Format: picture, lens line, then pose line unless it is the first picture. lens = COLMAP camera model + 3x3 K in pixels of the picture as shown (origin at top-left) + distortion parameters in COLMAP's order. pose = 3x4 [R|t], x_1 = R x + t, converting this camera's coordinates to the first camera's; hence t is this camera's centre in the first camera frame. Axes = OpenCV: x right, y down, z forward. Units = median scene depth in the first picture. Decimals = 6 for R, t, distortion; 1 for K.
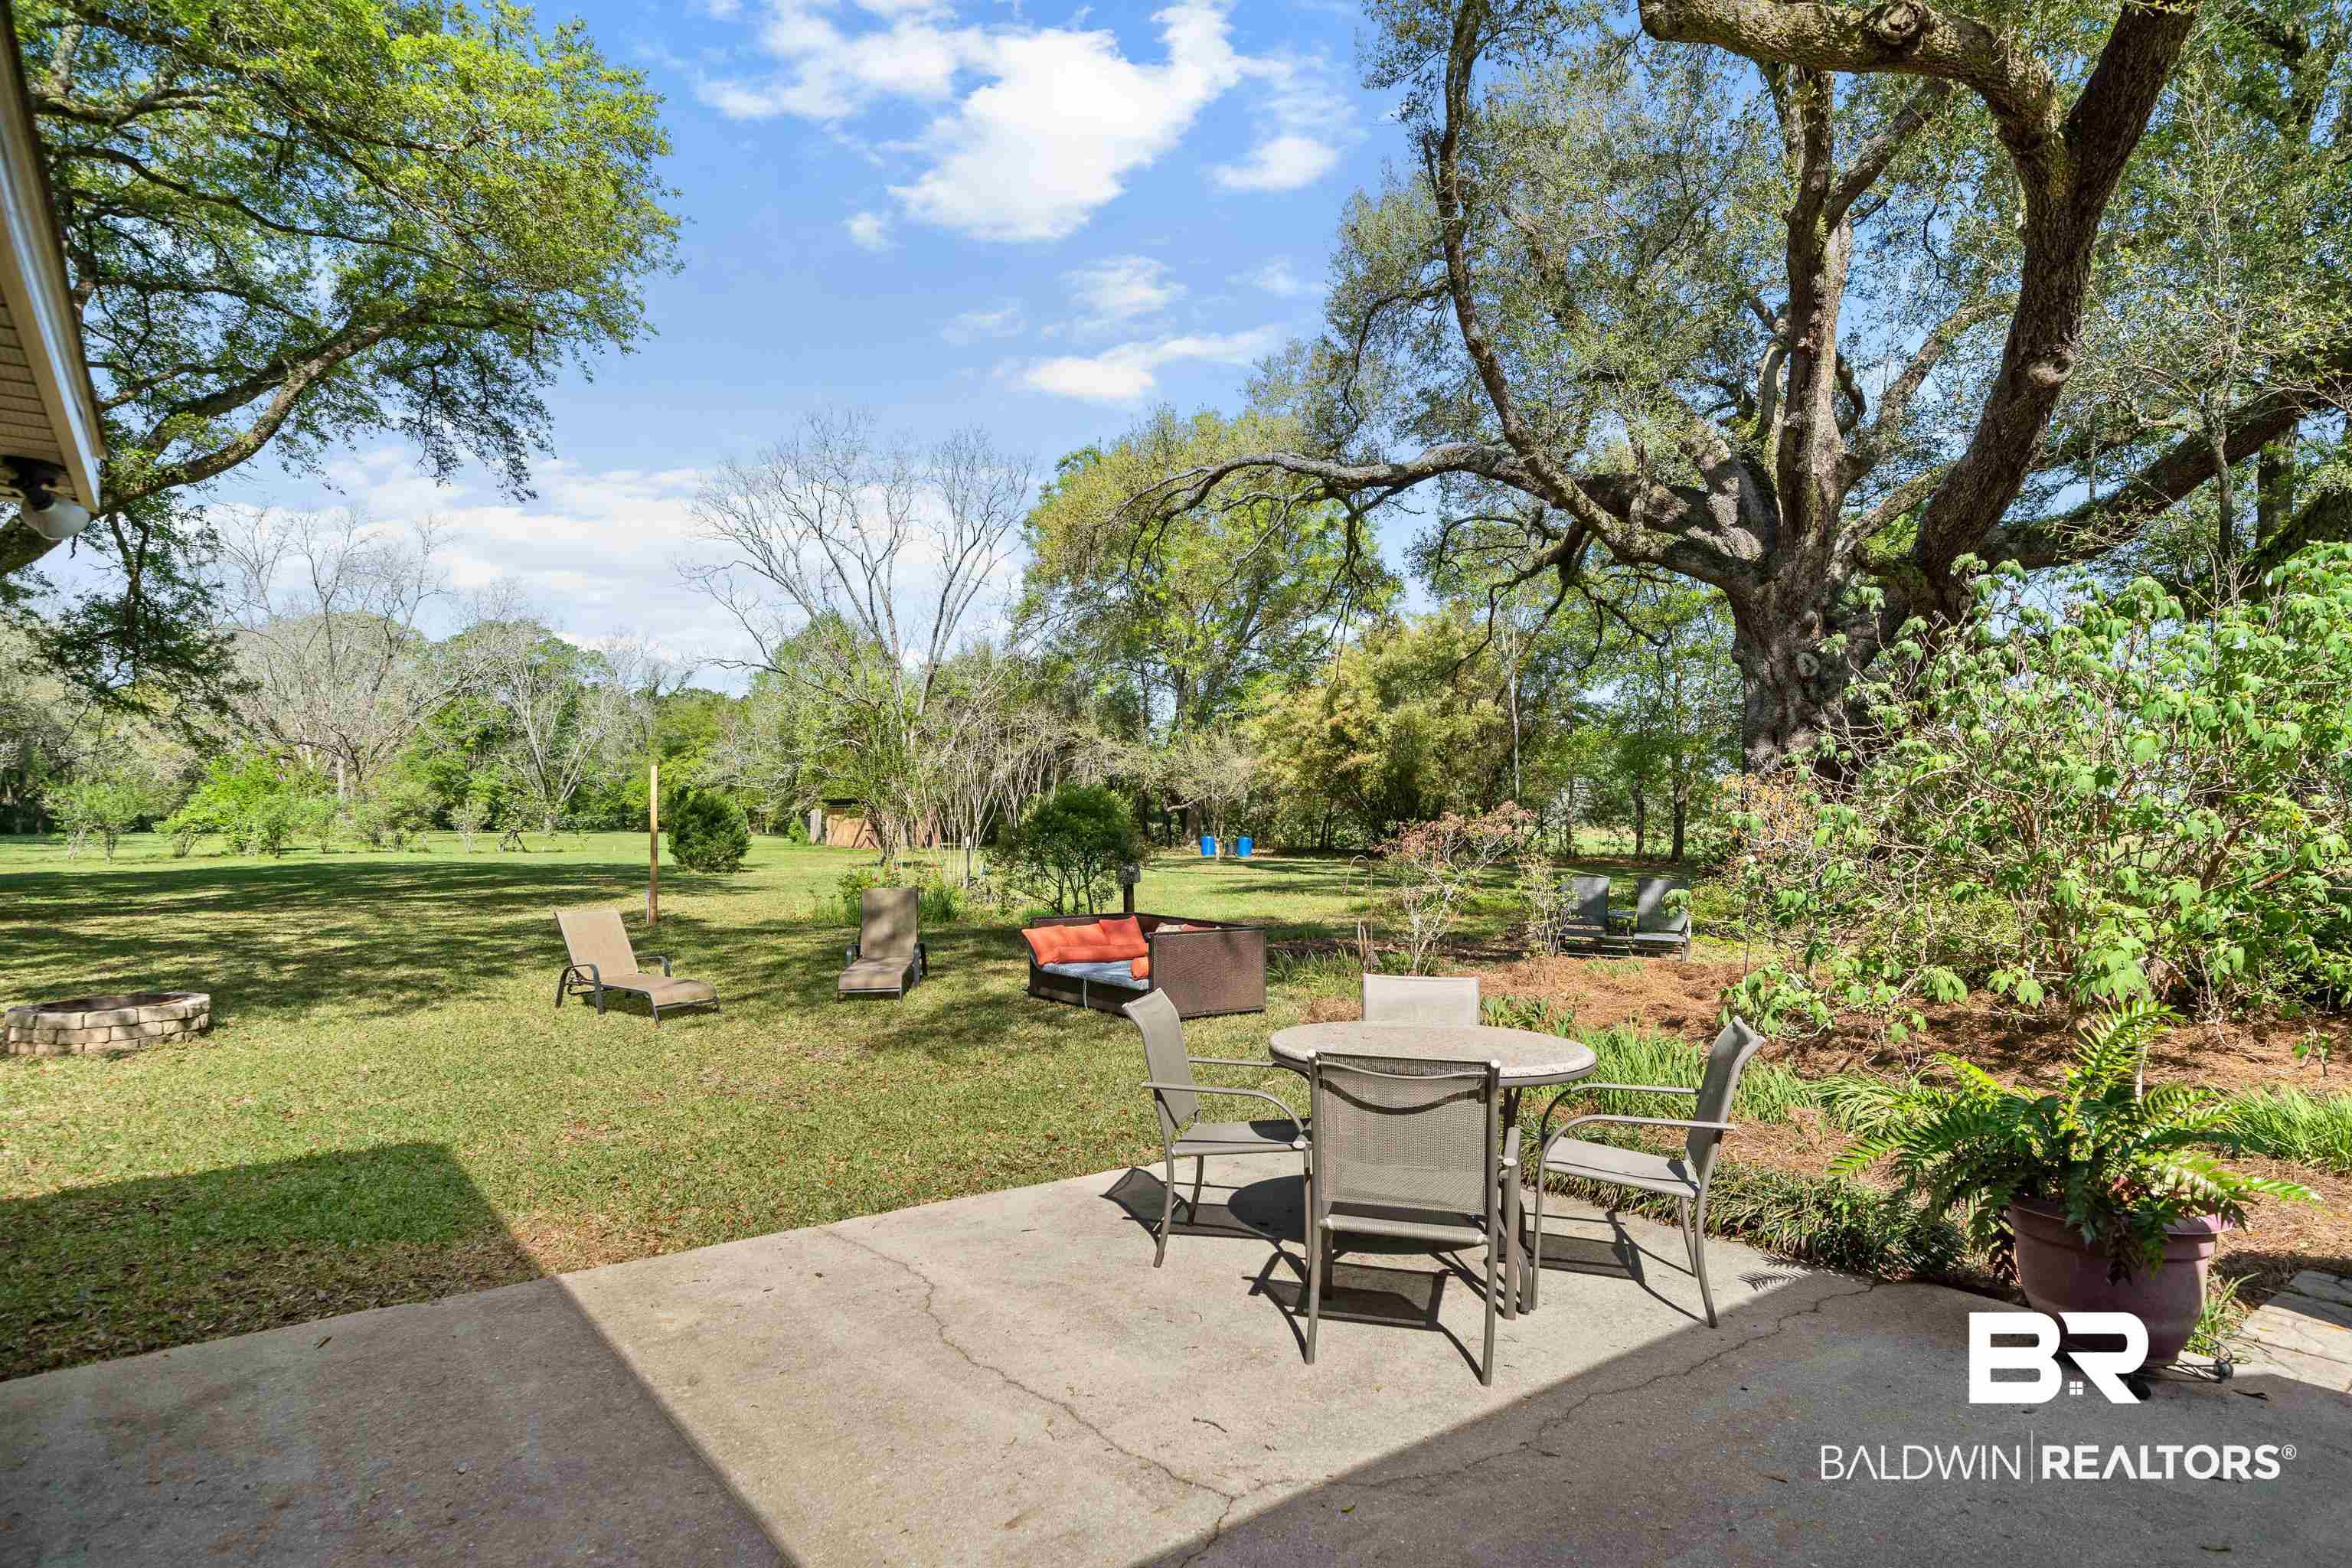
lens RADIAL K [[1282.2, 0, 1171.4], [0, 1282.2, 794.6], [0, 0, 1]] dist [0.012989, -0.000485]
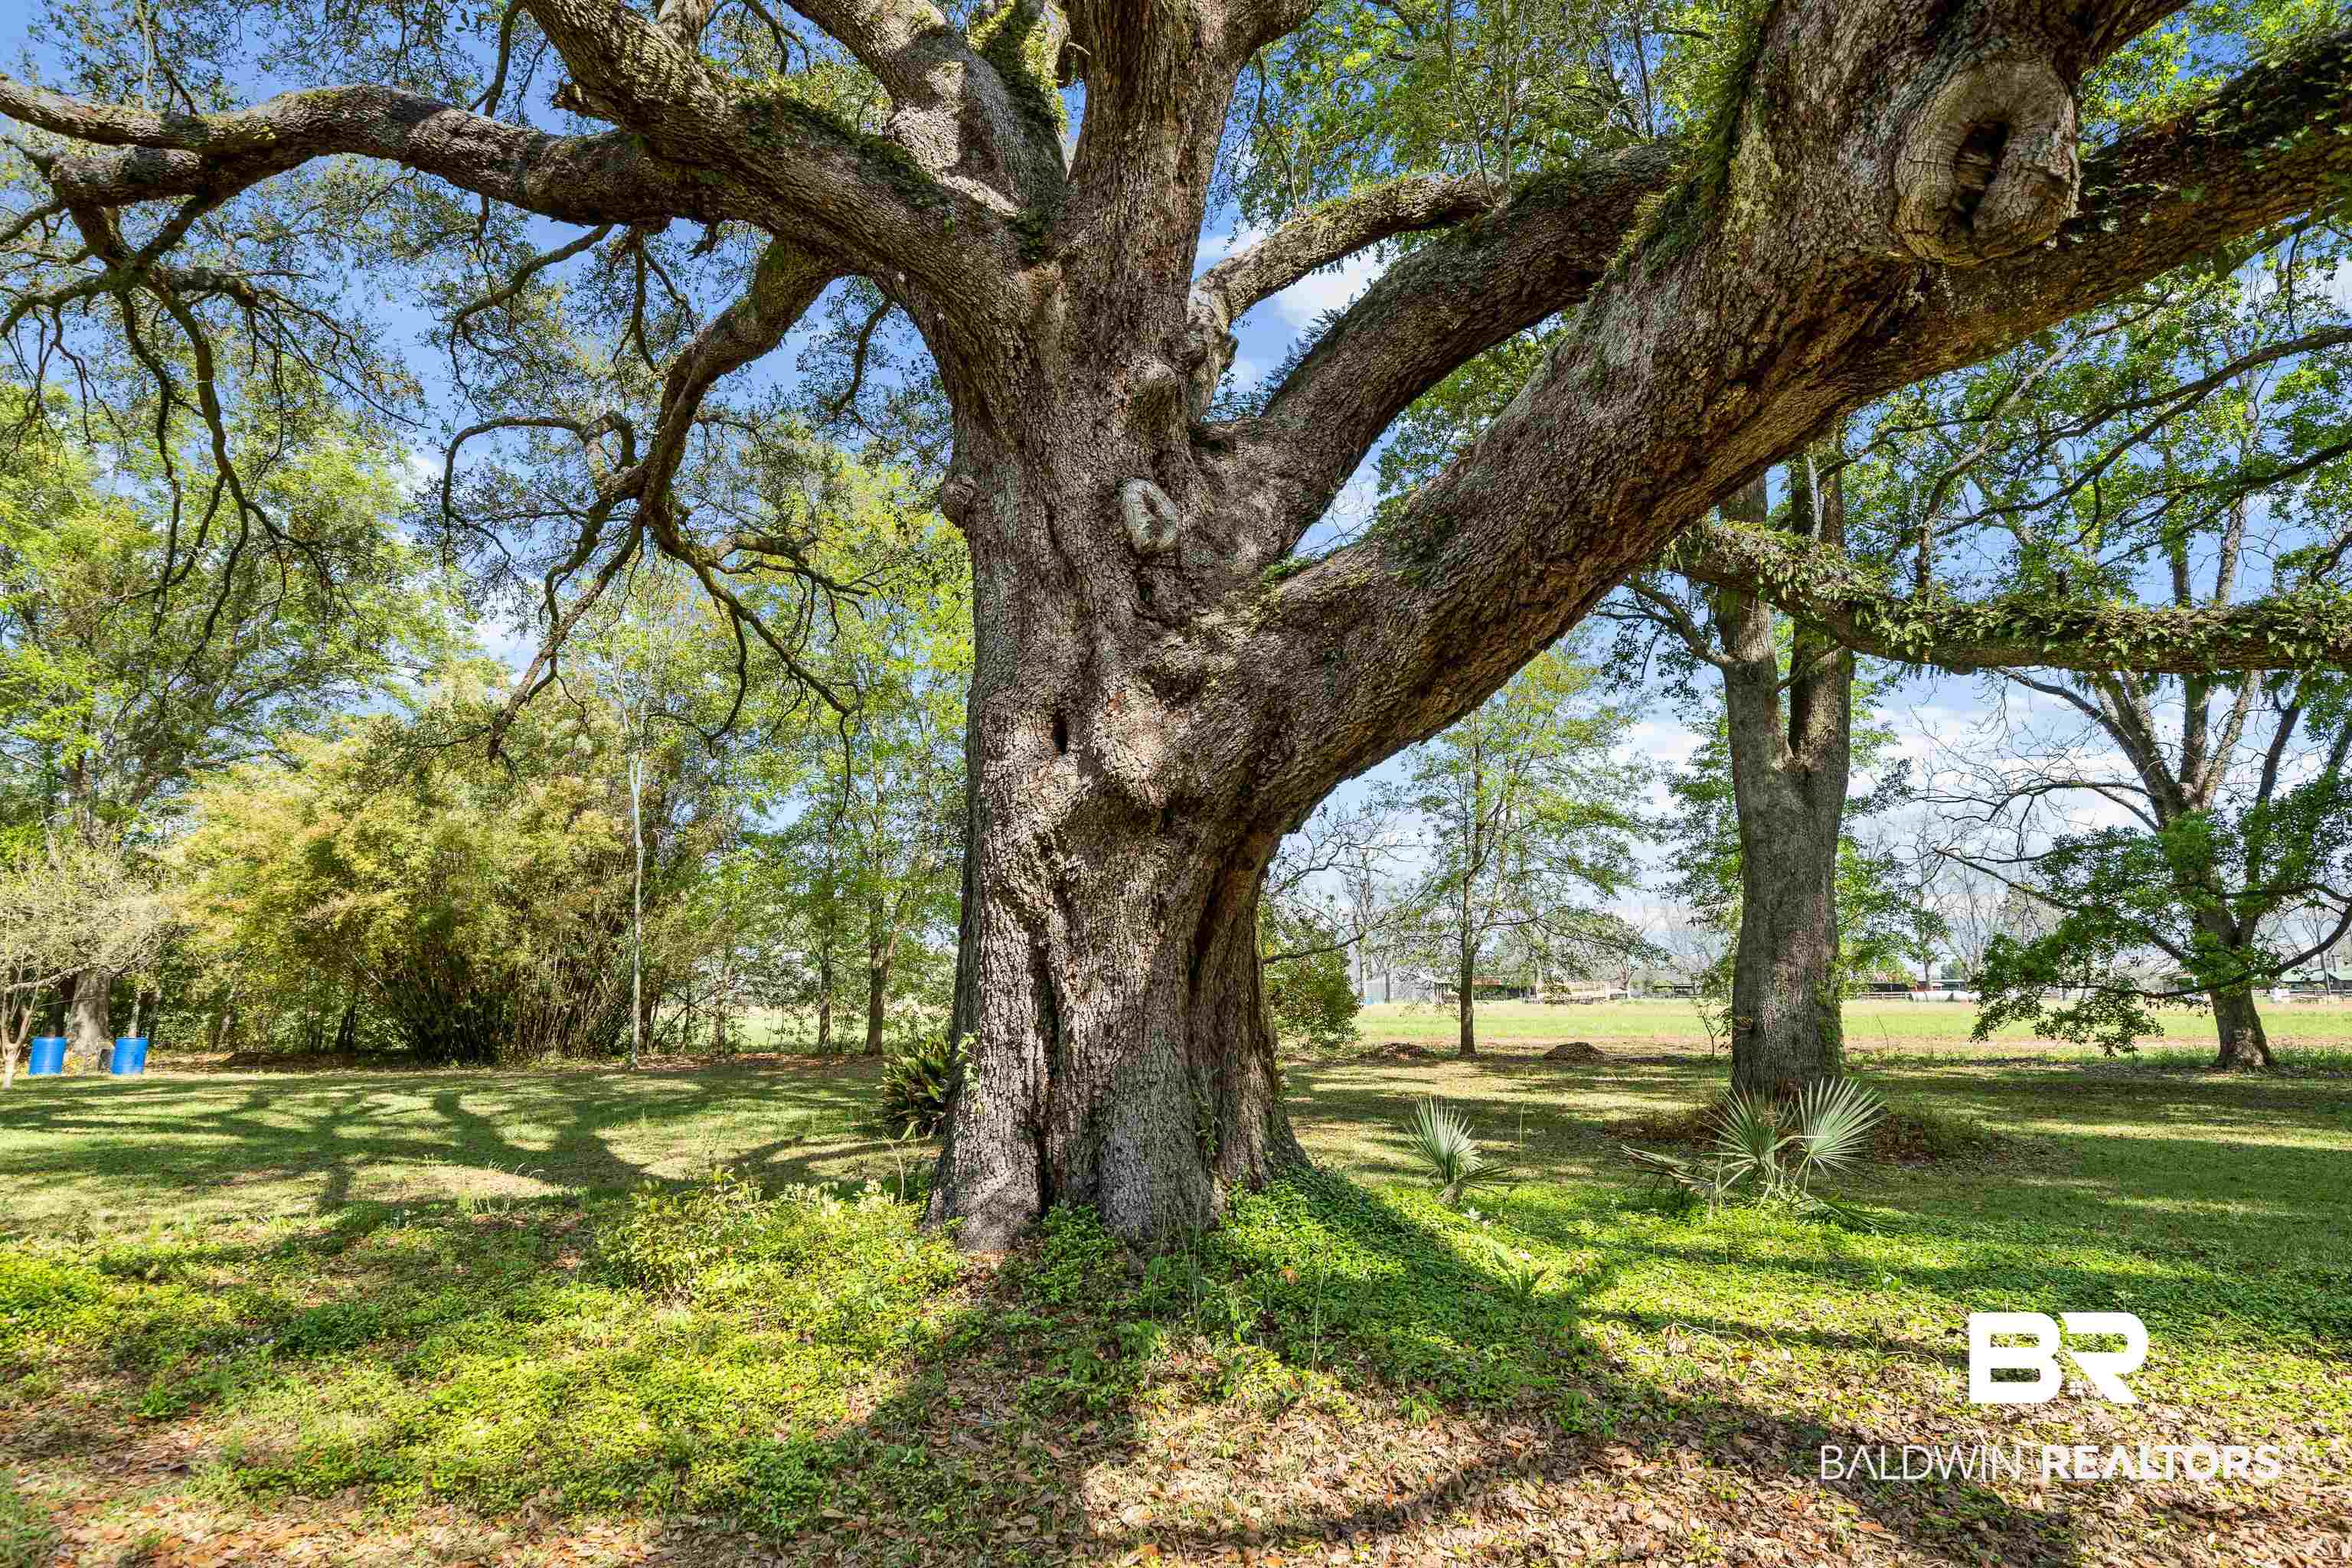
lens RADIAL K [[1293.4, 0, 1171.9], [0, 1293.4, 783.2], [0, 0, 1]] dist [0.000692, 0.000059]
pose [[0.837991, 0.063452, 0.541982, 0.138321], [0.015295, 0.990095, -0.139563, 0.007332], [-0.545470, 0.125242, 0.828720, 0.313522]]
